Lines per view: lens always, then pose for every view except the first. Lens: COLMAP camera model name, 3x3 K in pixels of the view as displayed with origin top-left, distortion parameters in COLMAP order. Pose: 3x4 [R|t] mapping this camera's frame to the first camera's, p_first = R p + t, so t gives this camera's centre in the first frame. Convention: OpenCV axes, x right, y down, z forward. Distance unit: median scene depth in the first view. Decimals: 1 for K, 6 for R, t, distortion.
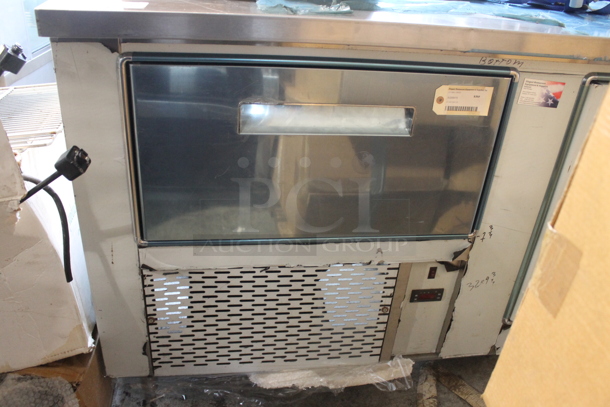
lens RADIAL K [[513.7, 0, 305.0], [0, 513.7, 203.5], [0, 0, 1]] dist [-0.152915, 0.125263]
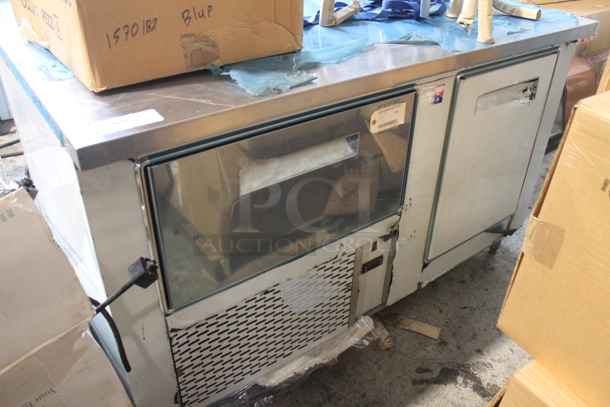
lens RADIAL K [[513.7, 0, 305.0], [0, 513.7, 203.5], [0, 0, 1]] dist [-0.152915, 0.125263]
pose [[0.886678, -0.298569, 0.353070, -0.342197], [0.269368, 0.954167, 0.130405, -0.190090], [-0.375823, -0.020522, 0.926464, -0.111856]]
